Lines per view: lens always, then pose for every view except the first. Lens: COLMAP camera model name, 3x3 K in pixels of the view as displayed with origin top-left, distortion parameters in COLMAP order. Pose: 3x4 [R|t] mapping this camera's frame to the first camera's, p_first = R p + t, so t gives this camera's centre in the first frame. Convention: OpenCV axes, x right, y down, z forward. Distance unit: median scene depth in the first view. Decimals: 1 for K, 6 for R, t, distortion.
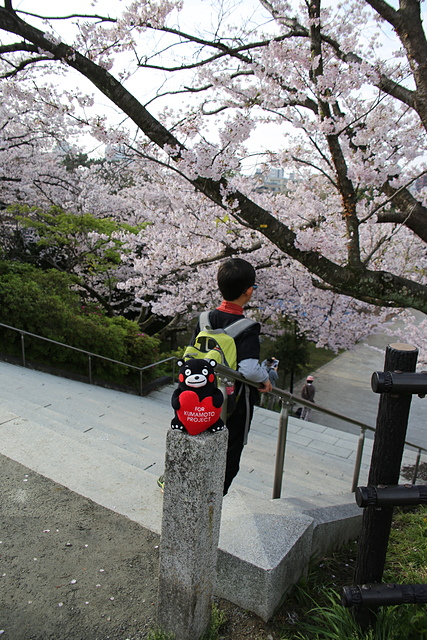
lens RADIAL K [[520.6, 0, 213.5], [0, 520.6, 320.0], [0, 0, 1]] dist [-0.151184, 0.167234]
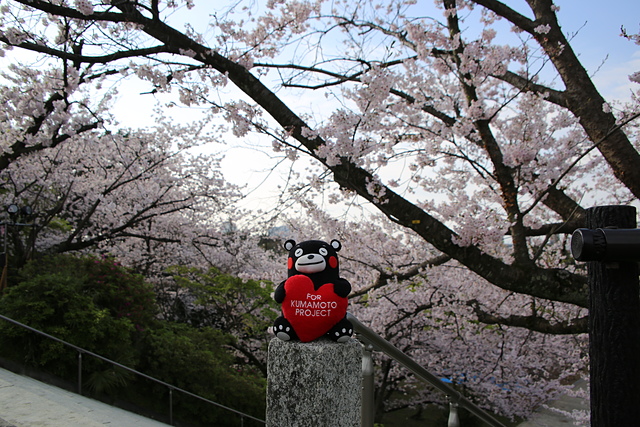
lens RADIAL K [[520.6, 0, 320.3], [0, 520.6, 236.1], [0, 0, 1]] dist [-0.151184, 0.167234]
pose [[0.994146, -0.043382, -0.098951, 0.019542], [0.011855, 0.954116, -0.299203, 0.113593], [0.107391, 0.296279, 0.949045, 0.130850]]
